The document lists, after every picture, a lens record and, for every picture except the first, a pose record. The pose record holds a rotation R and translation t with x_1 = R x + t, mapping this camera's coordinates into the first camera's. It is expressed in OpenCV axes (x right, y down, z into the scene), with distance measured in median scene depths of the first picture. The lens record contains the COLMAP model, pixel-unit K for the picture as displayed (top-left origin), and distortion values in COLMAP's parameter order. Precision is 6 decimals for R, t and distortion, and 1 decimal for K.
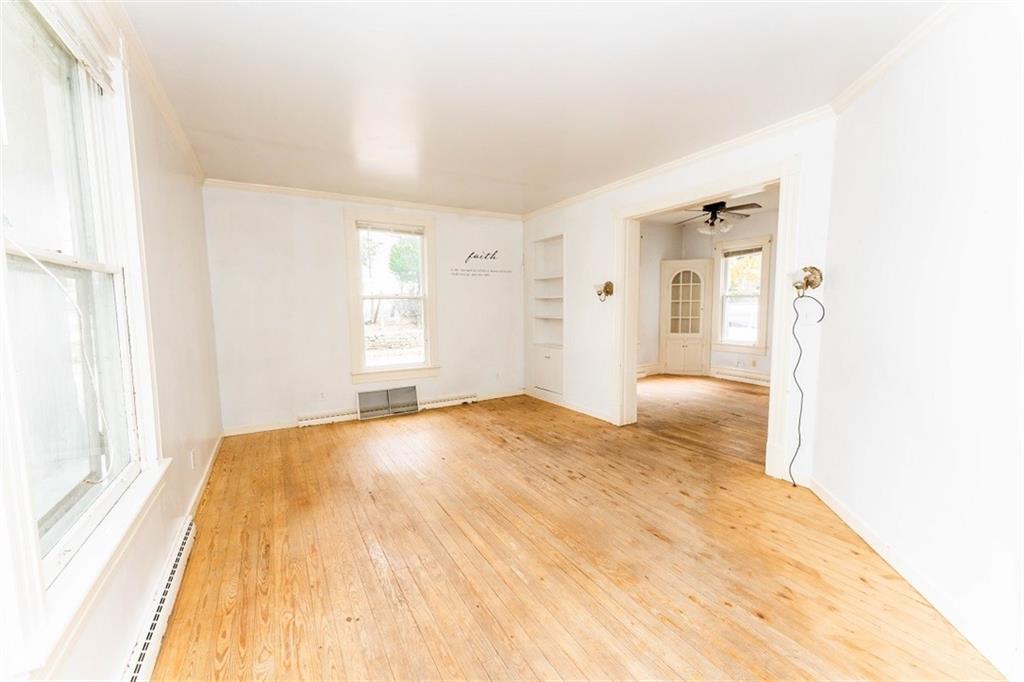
lens RADIAL K [[410.6, 0, 510.7], [0, 410.6, 345.1], [0, 0, 1]] dist [0.000435, 0.000154]
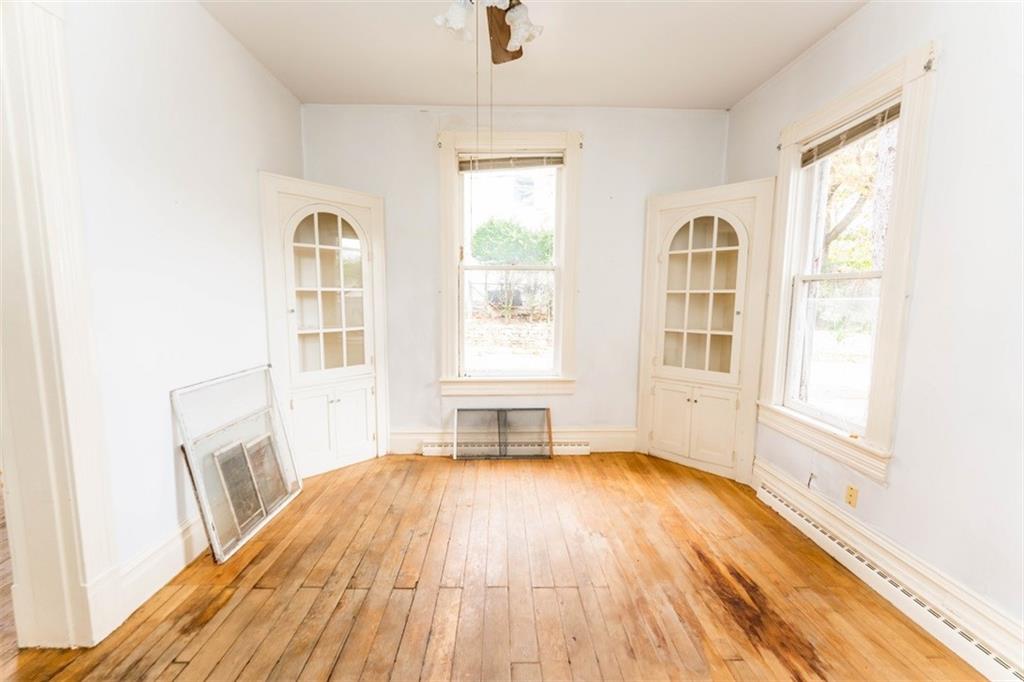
lens RADIAL K [[410.6, 0, 510.7], [0, 410.6, 345.1], [0, 0, 1]] dist [0.000435, 0.000154]
pose [[0.744705, 0.100374, -0.659802, 0.575008], [-0.084798, 0.994844, 0.055633, -0.061280], [0.661984, 0.014520, 0.749377, 0.578125]]
